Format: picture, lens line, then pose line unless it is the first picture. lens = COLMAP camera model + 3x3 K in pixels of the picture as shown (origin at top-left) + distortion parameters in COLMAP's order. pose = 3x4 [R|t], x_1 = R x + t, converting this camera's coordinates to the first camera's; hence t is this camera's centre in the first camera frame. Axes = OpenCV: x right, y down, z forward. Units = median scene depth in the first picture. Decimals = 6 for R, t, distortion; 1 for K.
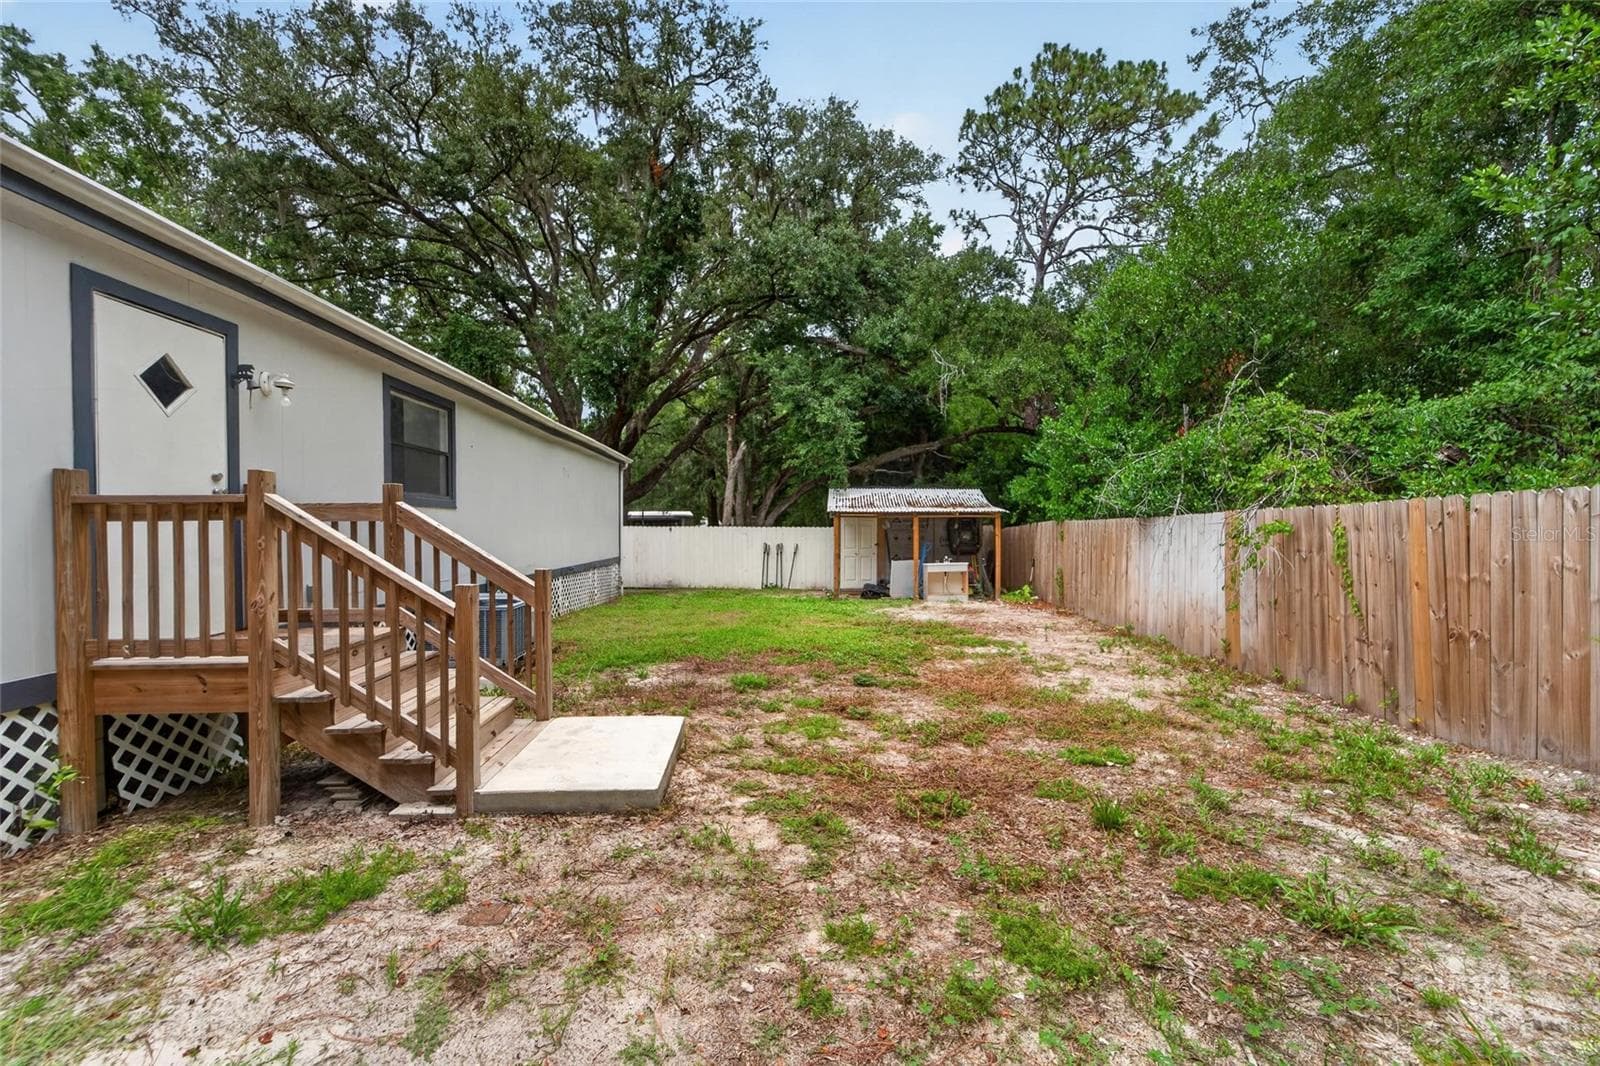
lens RADIAL K [[644.3, 0, 790.8], [0, 644.3, 526.0], [0, 0, 1]] dist [-0.005956, 0.002750]
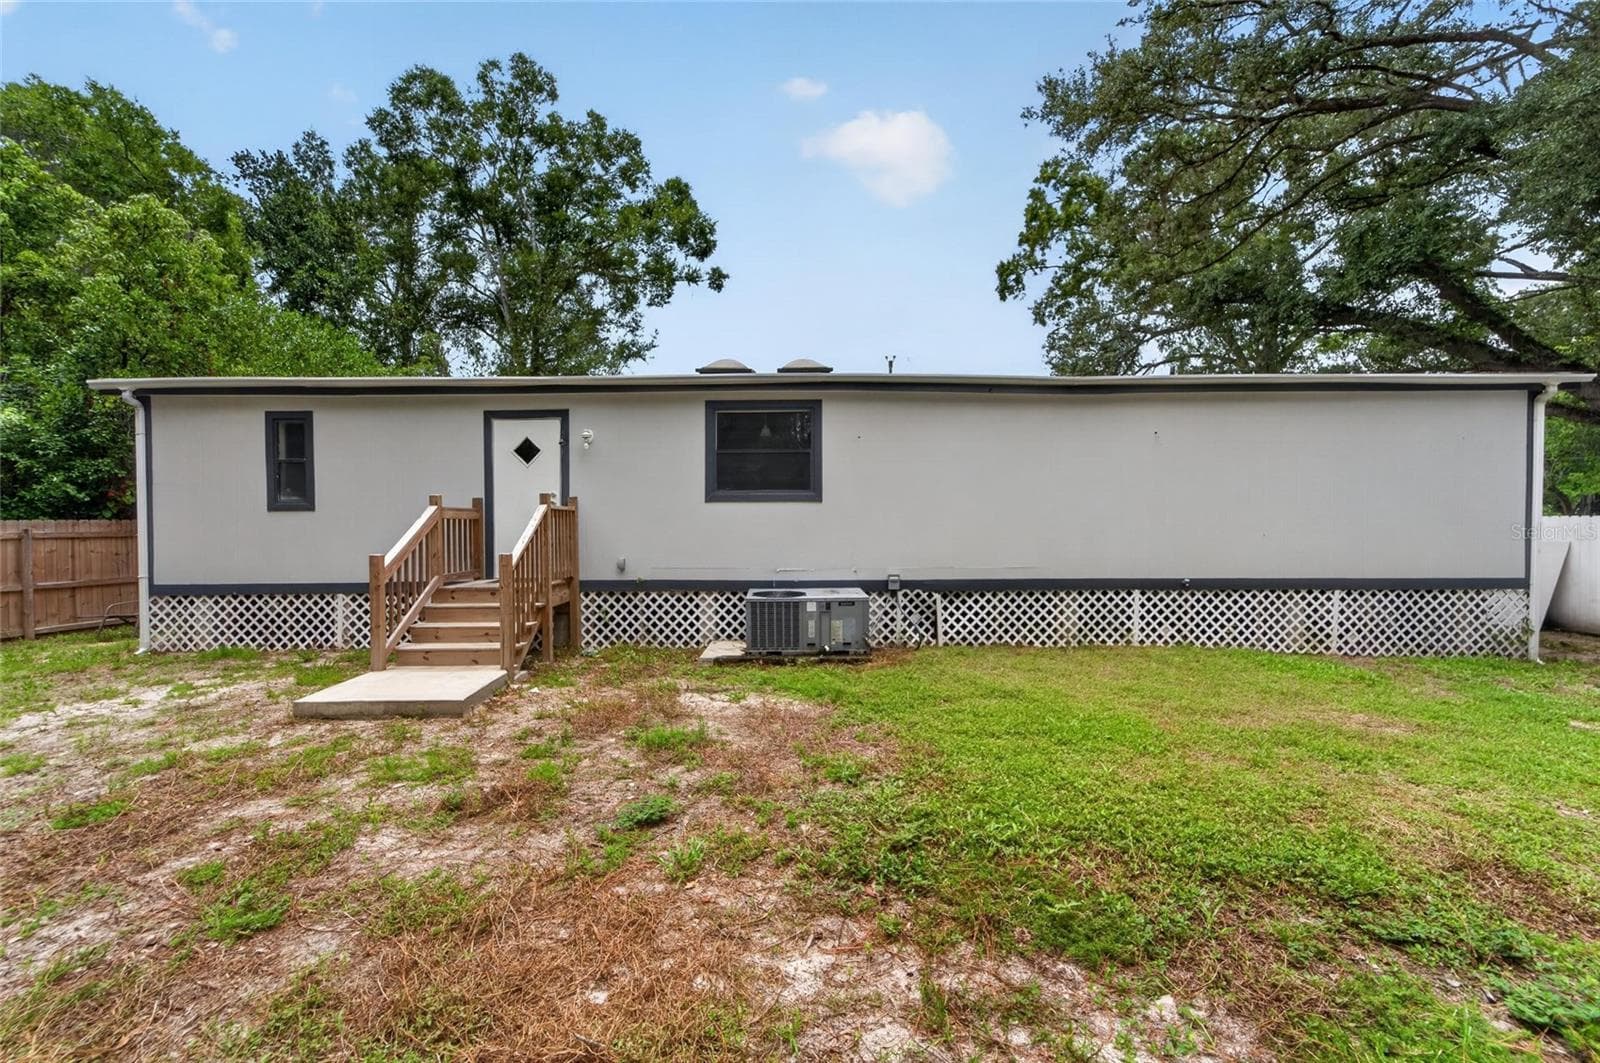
lens RADIAL K [[644.3, 0, 793.3], [0, 644.3, 531.2], [0, 0, 1]] dist [-0.005956, 0.002750]
pose [[-0.036092, 0.018464, -0.999178, 0.295348], [0.005275, 0.999819, 0.018285, -0.000377], [0.999335, -0.004611, -0.036183, 0.539657]]
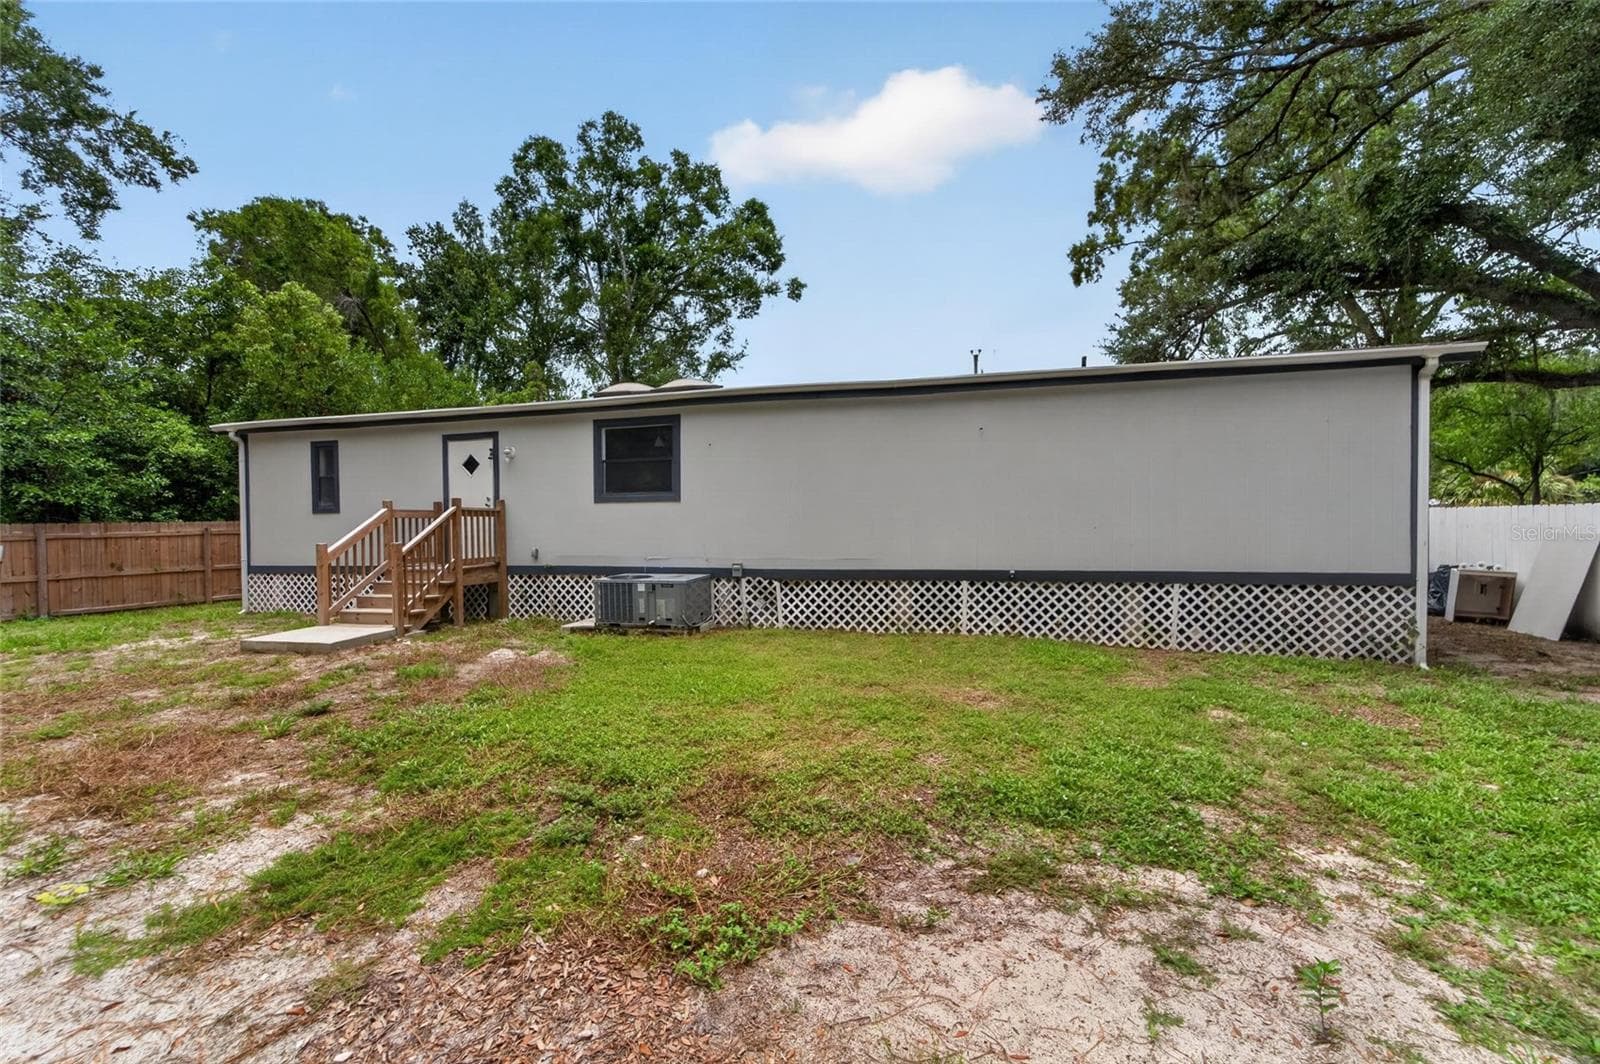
lens RADIAL K [[644.3, 0, 798.0], [0, 644.3, 528.6], [0, 0, 1]] dist [-0.005956, 0.002750]
pose [[-0.282671, 0.019832, -0.959012, 0.334126], [0.013759, 0.999767, 0.016619, 0.003438], [0.959118, -0.008498, -0.282878, 0.853812]]
